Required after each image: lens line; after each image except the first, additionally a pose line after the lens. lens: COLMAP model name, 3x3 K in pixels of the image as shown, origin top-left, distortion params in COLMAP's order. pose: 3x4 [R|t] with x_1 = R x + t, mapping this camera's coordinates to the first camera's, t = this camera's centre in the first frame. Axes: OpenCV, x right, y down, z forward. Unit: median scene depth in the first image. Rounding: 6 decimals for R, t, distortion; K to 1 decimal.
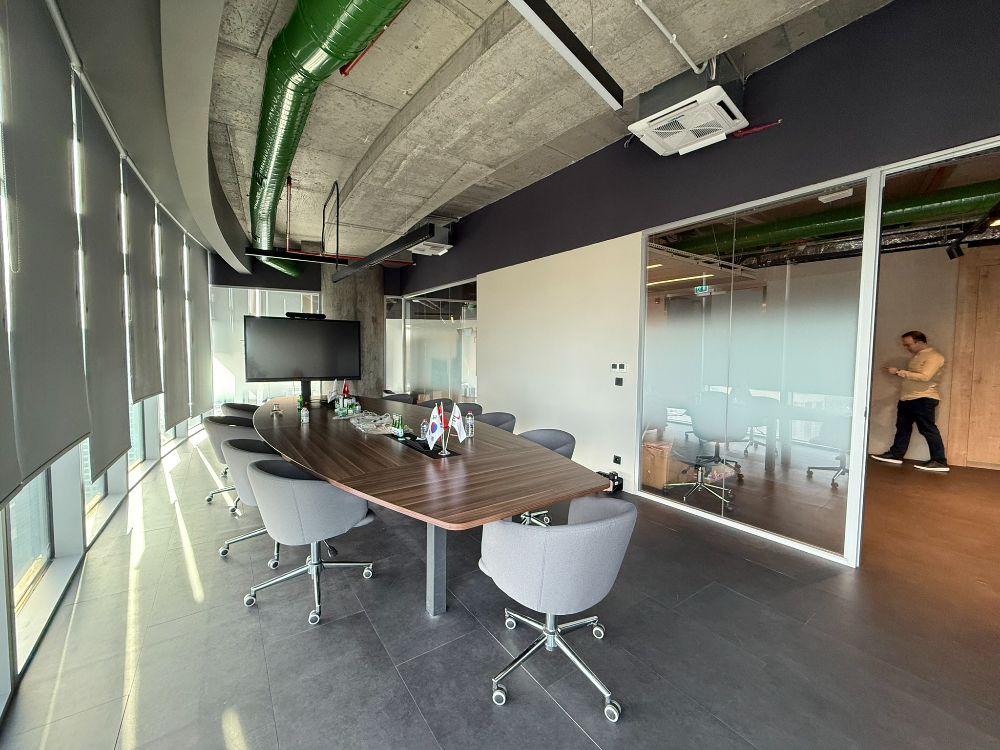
lens RADIAL K [[394.0, 0, 500.0], [0, 394.0, 375.0], [0, 0, 1]] dist [-0.000938, 0.000224]
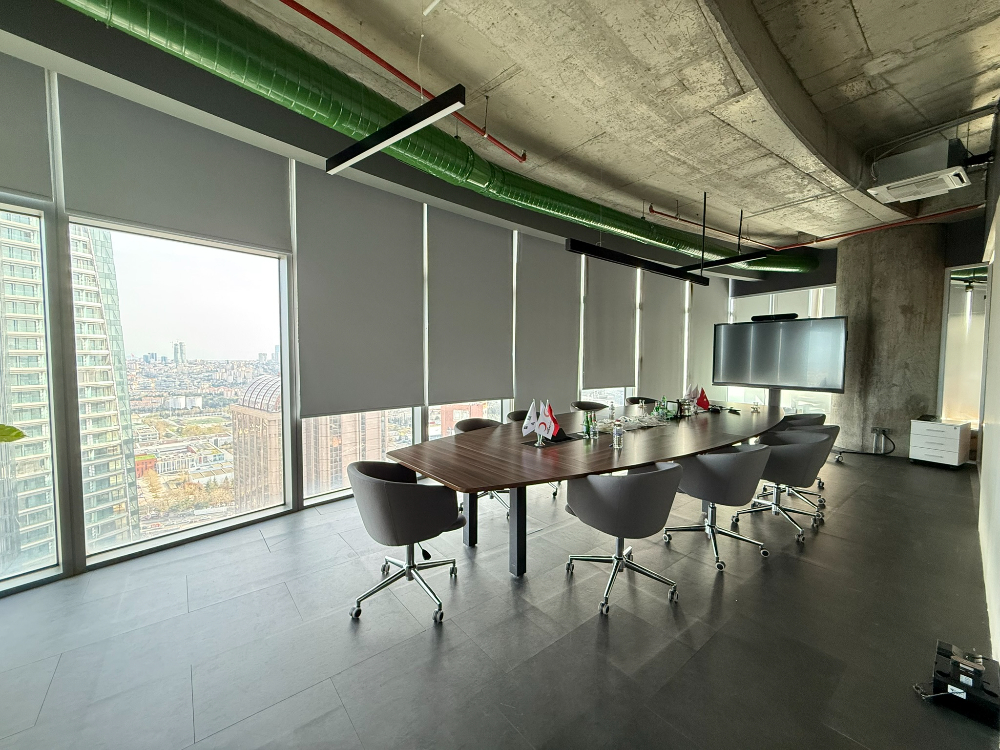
lens RADIAL K [[394.0, 0, 500.0], [0, 394.0, 375.0], [0, 0, 1]] dist [-0.000938, 0.000224]
pose [[0.084484, 0.036374, -0.995761, 0.402613], [-0.054179, 0.998023, 0.031860, -0.013342], [0.994951, 0.051257, 0.086287, 0.323261]]
